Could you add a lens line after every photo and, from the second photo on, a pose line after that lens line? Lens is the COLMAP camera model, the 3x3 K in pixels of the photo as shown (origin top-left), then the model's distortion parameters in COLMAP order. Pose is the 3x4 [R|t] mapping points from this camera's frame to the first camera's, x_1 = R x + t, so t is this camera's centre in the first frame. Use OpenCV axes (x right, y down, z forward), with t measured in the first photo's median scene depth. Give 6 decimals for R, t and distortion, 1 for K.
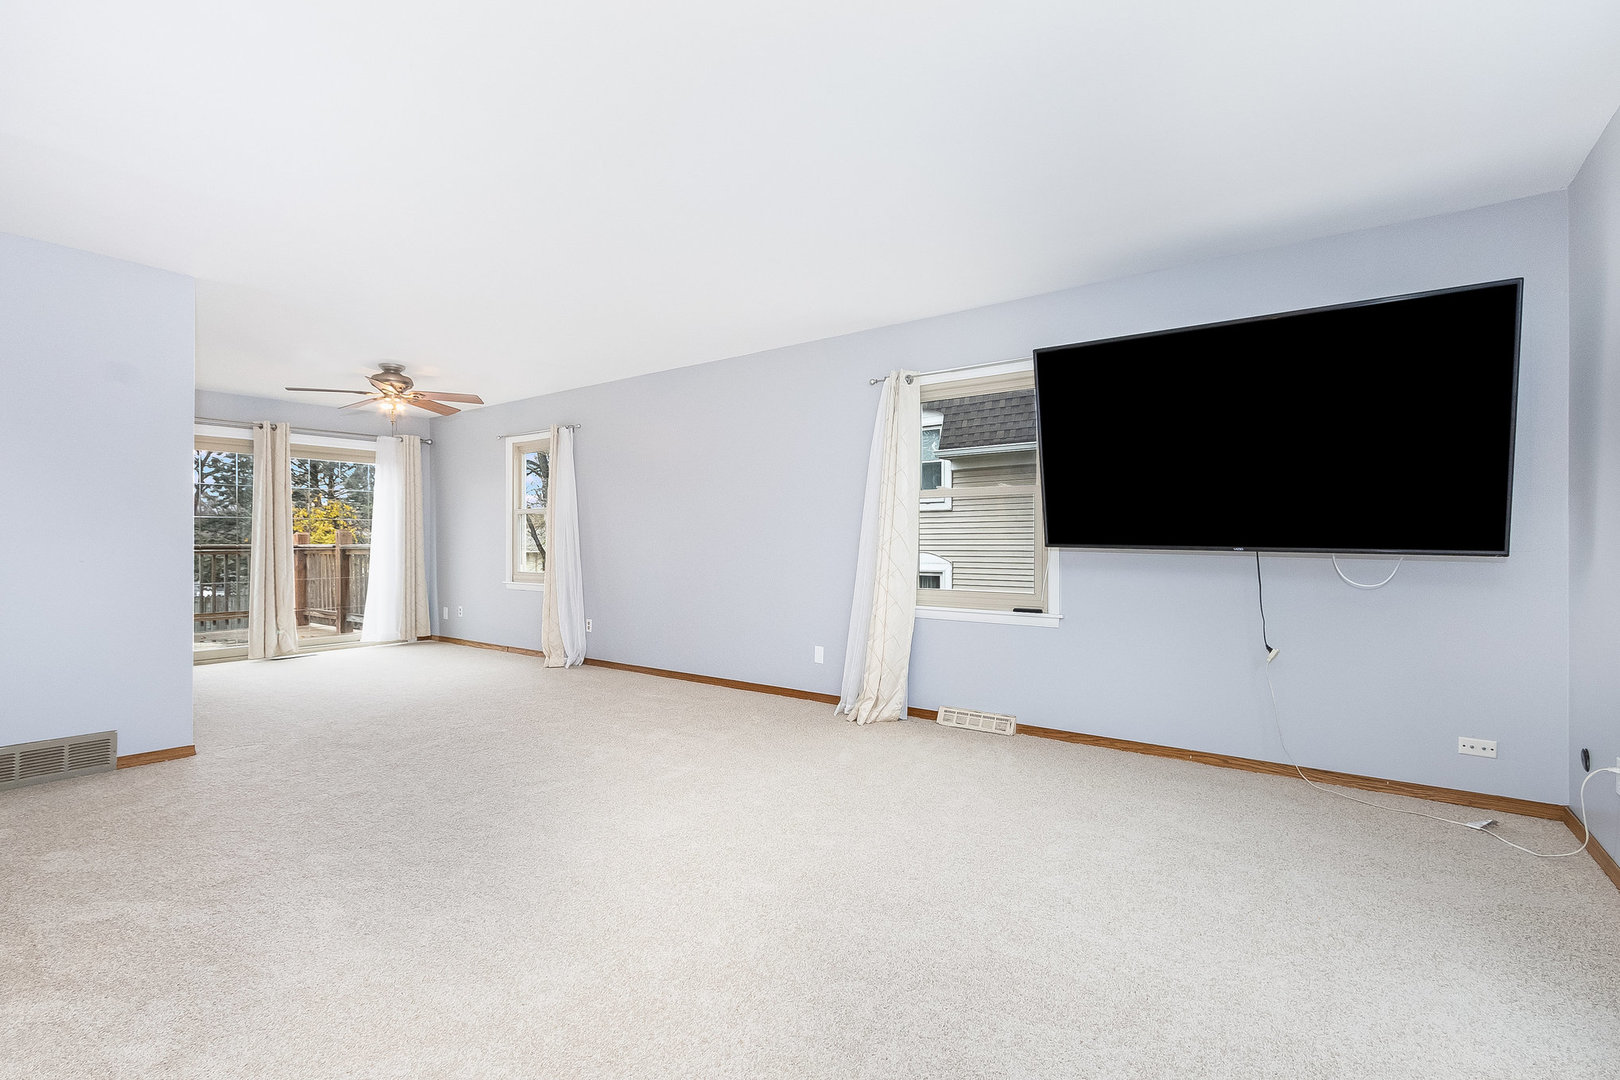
lens RADIAL K [[735.8, 0, 809.4], [0, 735.8, 540.6], [0, 0, 1]] dist [-0.000100, -0.000229]
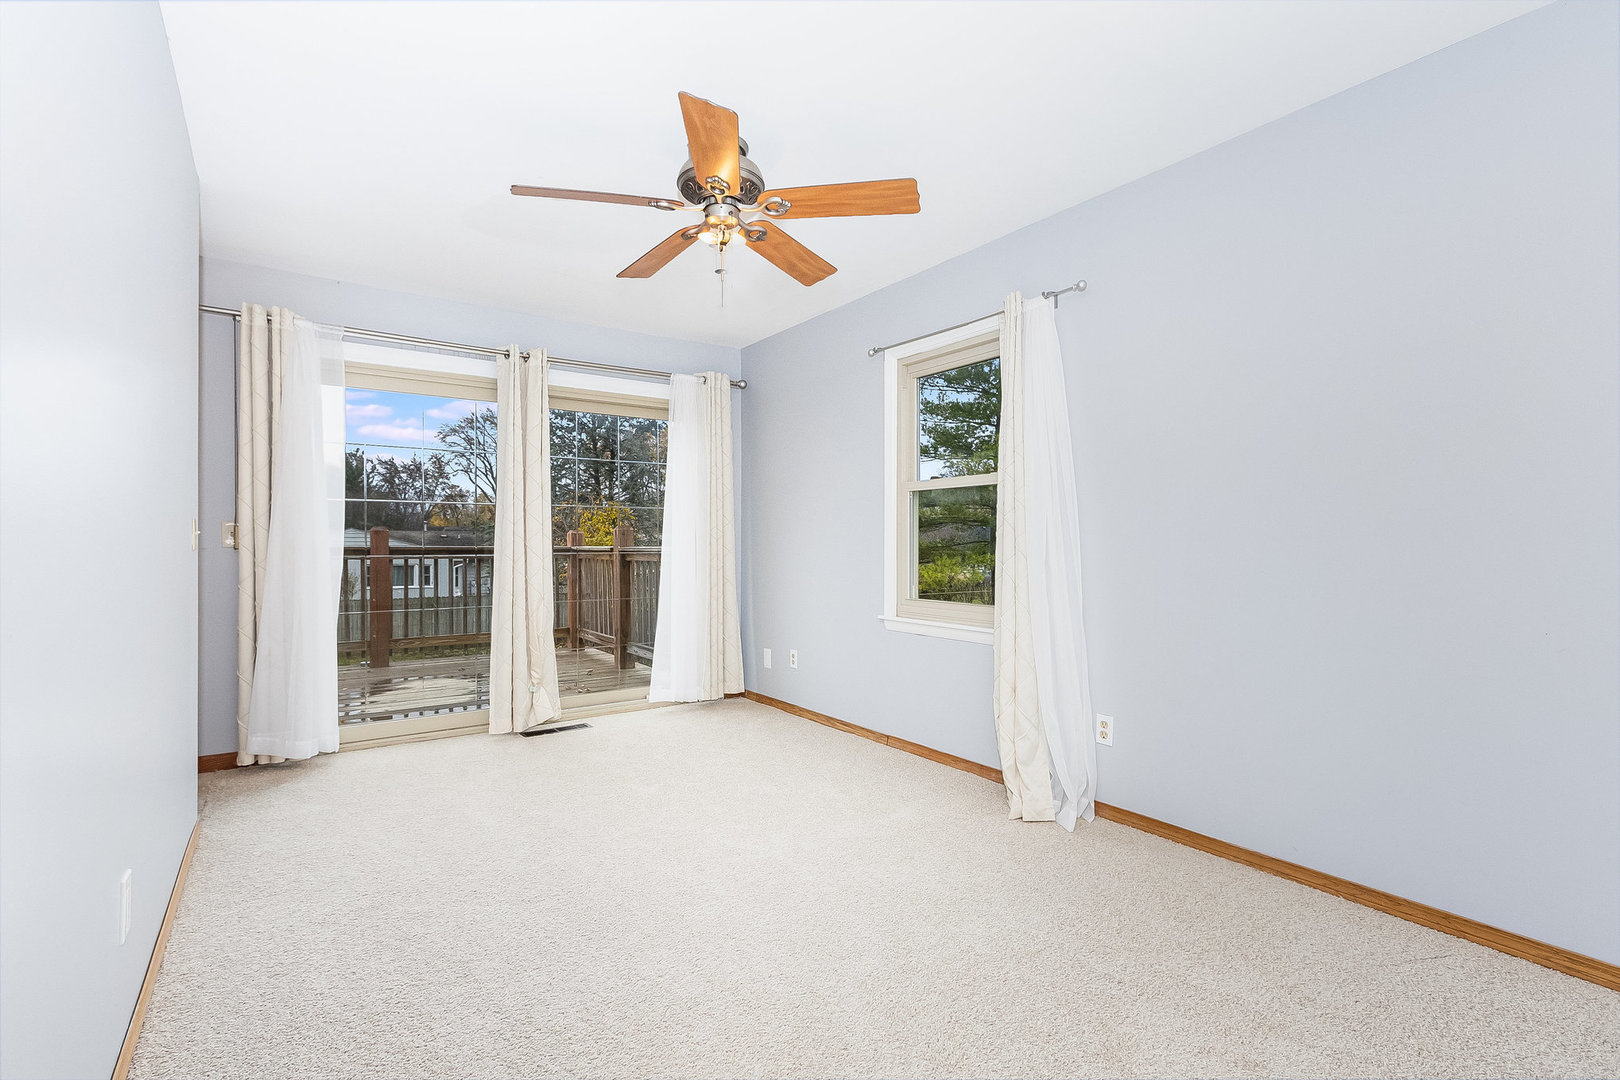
lens RADIAL K [[735.8, 0, 806.5], [0, 735.8, 537.8], [0, 0, 1]] dist [-0.000100, -0.000229]
pose [[0.949936, -0.003679, -0.312424, -0.267635], [0.002174, 0.999984, -0.005168, 0.000591], [0.312438, 0.004231, 0.949929, 0.418535]]
